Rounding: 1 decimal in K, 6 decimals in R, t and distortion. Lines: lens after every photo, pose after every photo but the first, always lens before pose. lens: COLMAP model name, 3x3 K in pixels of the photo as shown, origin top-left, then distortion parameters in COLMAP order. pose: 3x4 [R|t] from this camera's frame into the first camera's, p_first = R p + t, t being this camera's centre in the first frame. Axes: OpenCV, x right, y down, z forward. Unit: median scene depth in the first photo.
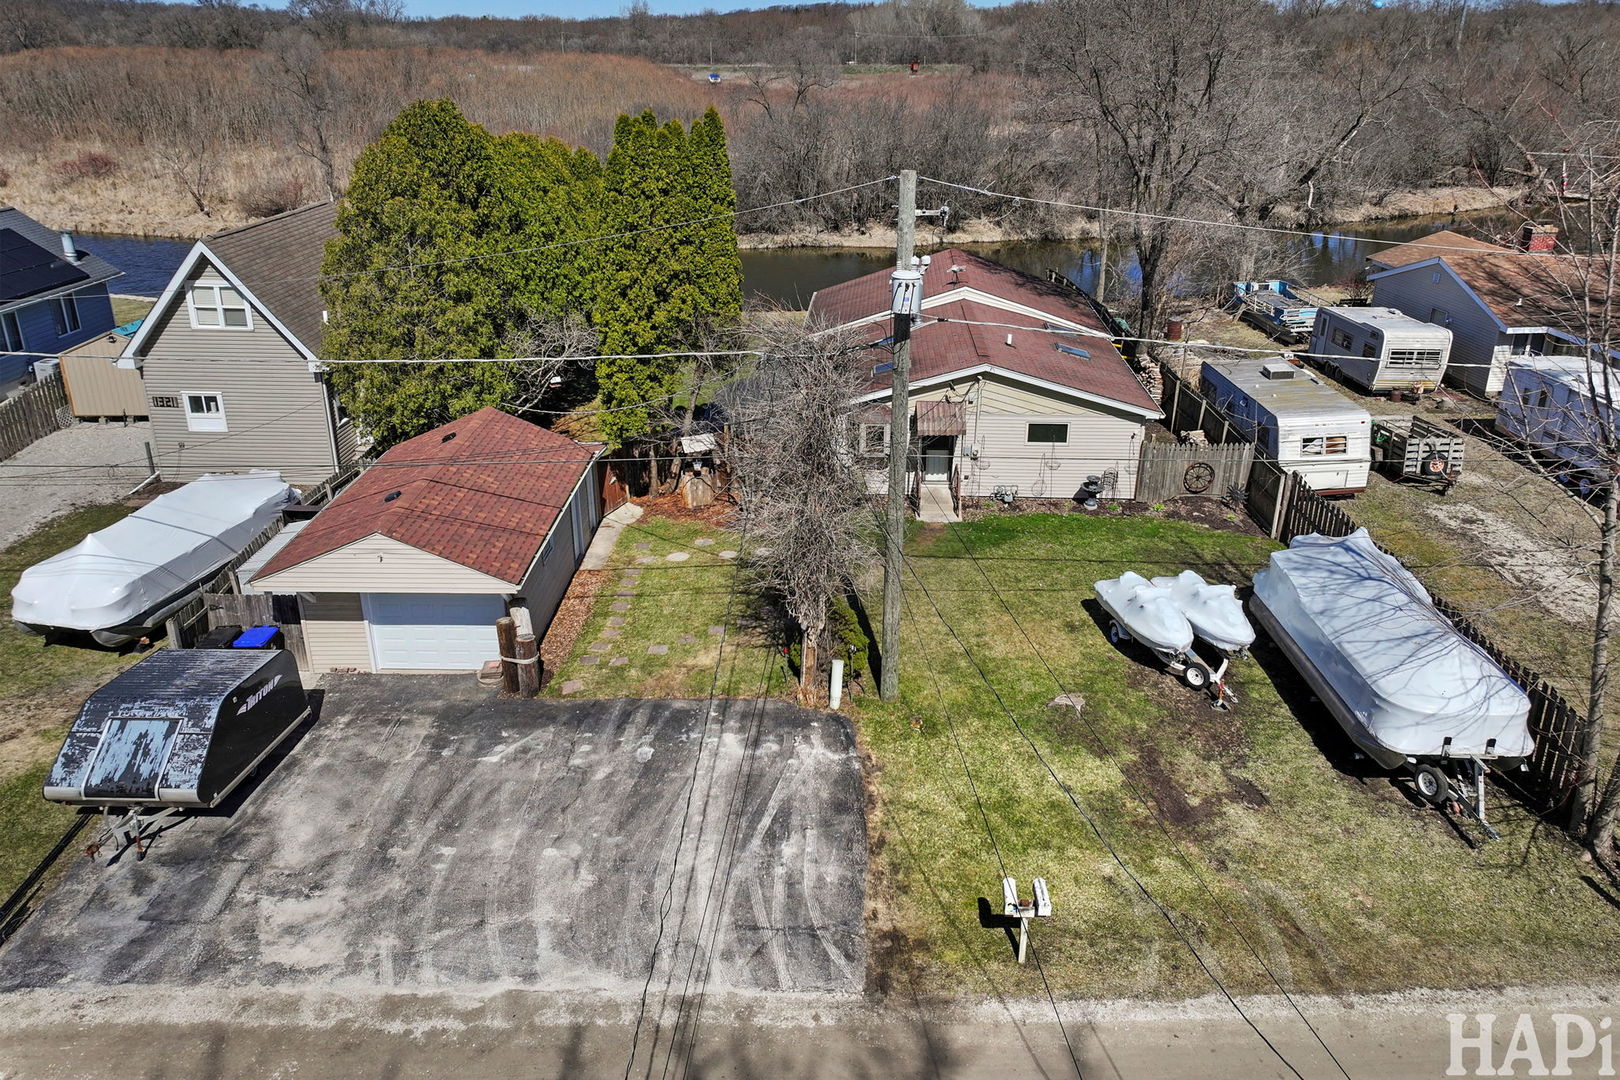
lens RADIAL K [[1204.3, 0, 810.0], [0, 1204.3, 540.0], [0, 0, 1]] dist [0.003240, 0.009975]
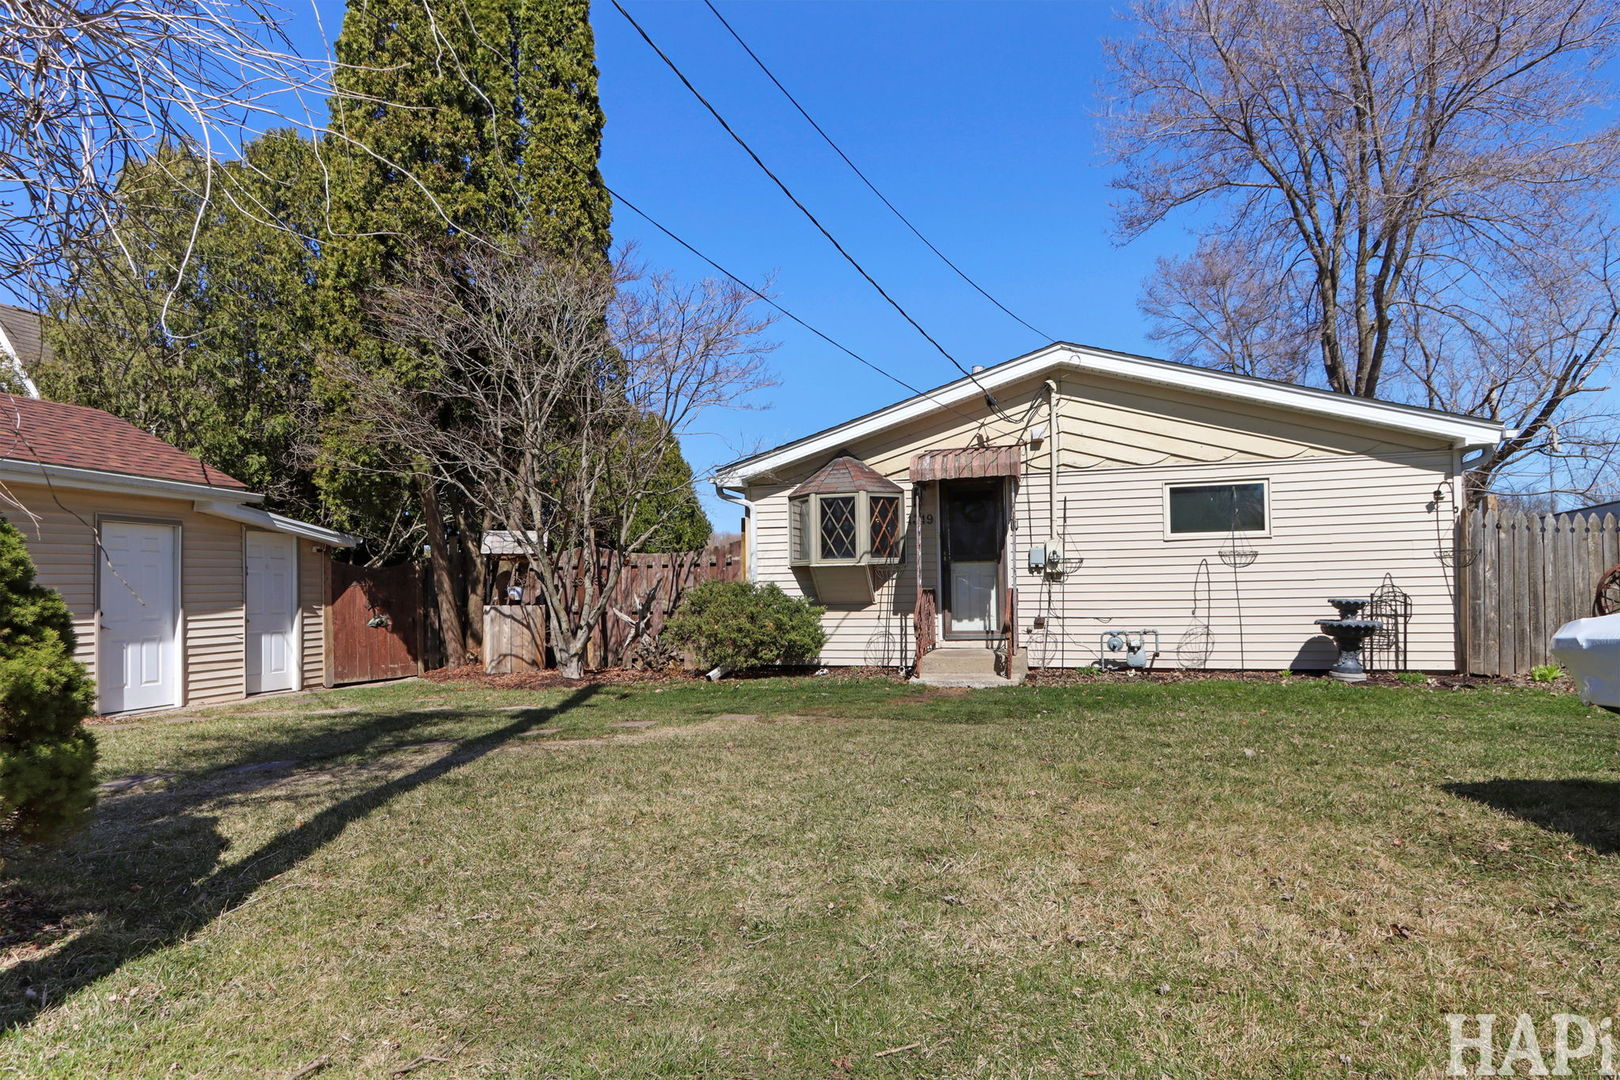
lens RADIAL K [[852.3, 0, 809.7], [0, 852.3, 576.6], [0, 0, 1]] dist [0.000032, 0.000045]
pose [[0.971545, -0.024550, -0.235578, 0.177103], [-0.074994, 0.911556, -0.404279, 0.108539], [0.224667, 0.410442, 0.883777, 0.994181]]
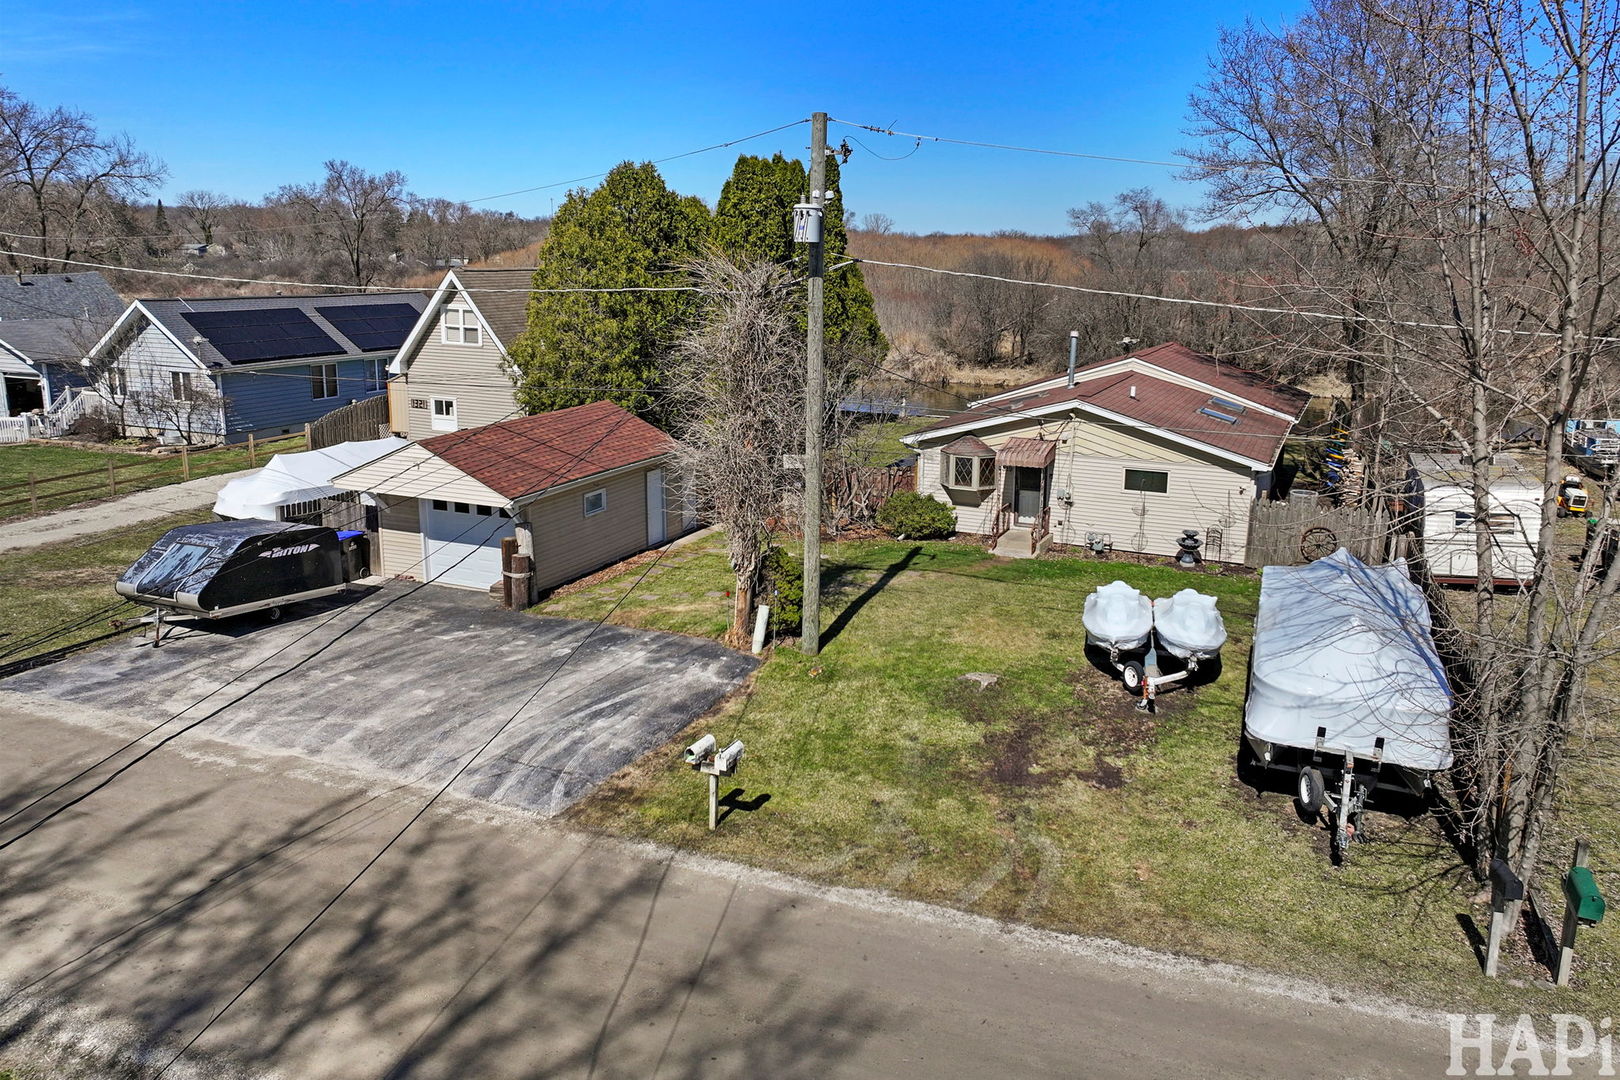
lens RADIAL K [[1189.8, 0, 783.2], [0, 1189.8, 541.3], [0, 0, 1]] dist [0.003893, 0.003118]
pose [[0.914257, 0.100907, -0.392367, 0.441653], [-0.166019, 0.976748, -0.135647, 0.187193], [0.369556, 0.189156, 0.909752, 0.083600]]
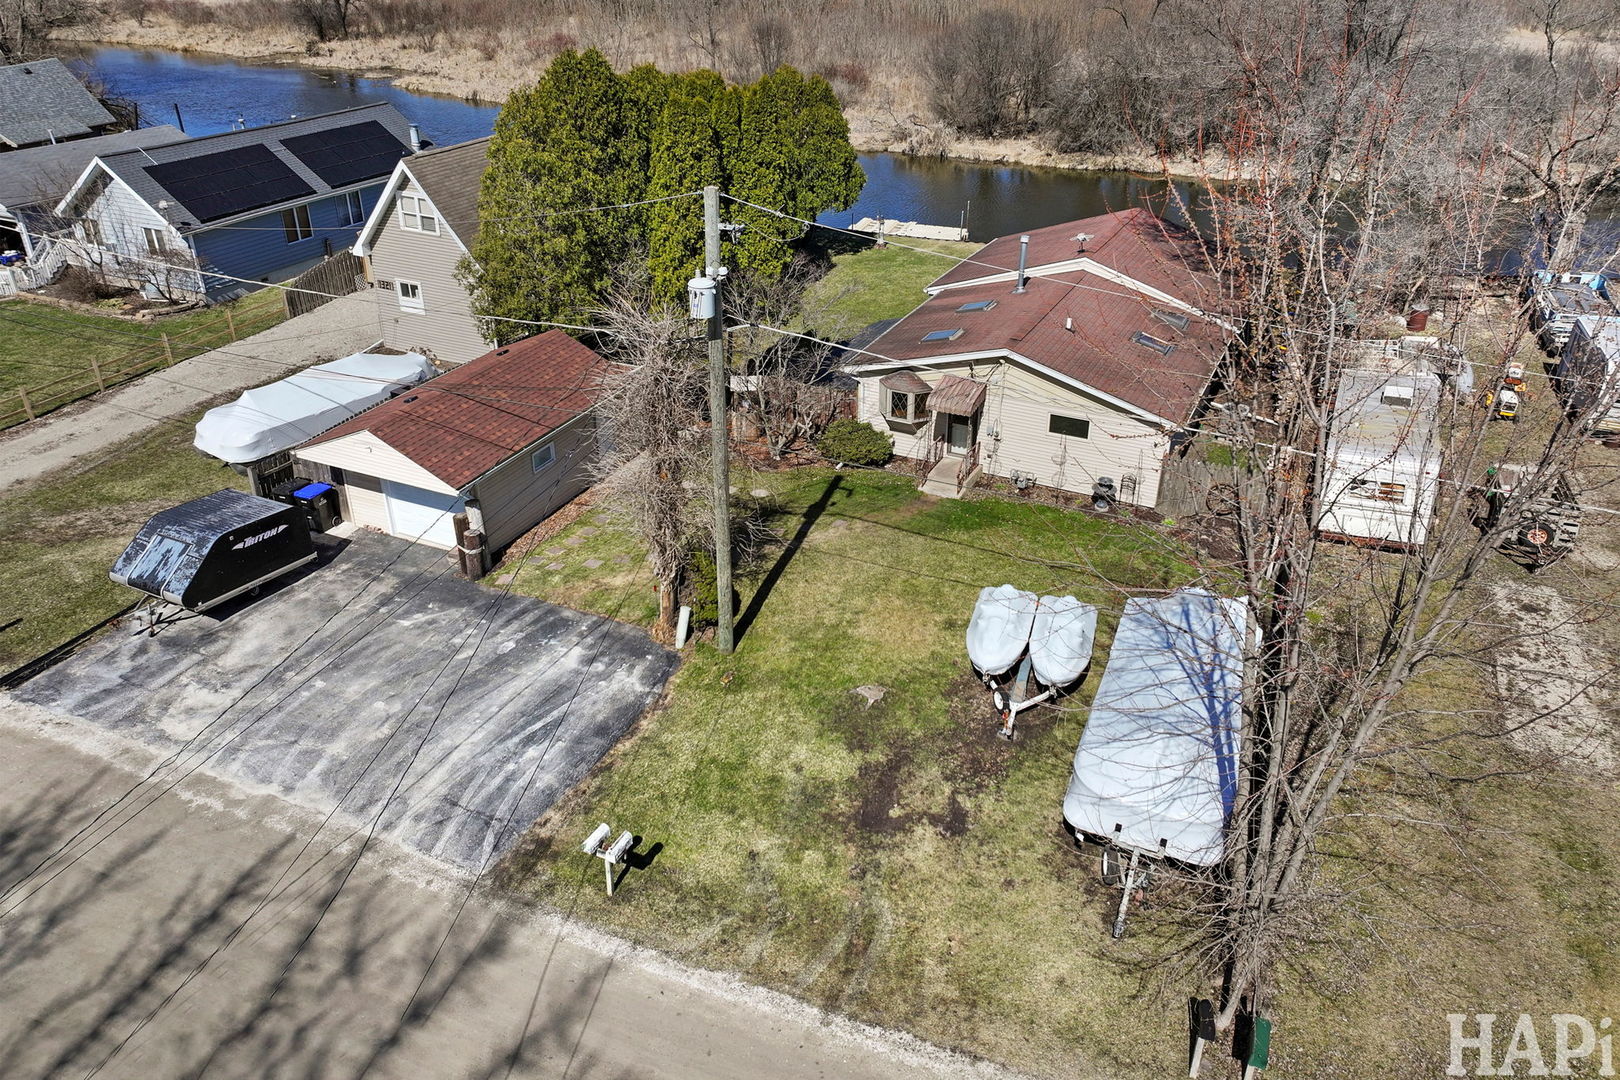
lens RADIAL K [[1189.8, 0, 783.2], [0, 1189.8, 541.3], [0, 0, 1]] dist [0.003893, 0.003118]
pose [[0.904499, 0.201141, -0.376065, 0.531666], [-0.160736, 0.977548, 0.136251, -0.132017], [0.395027, -0.062792, 0.916521, 0.017252]]
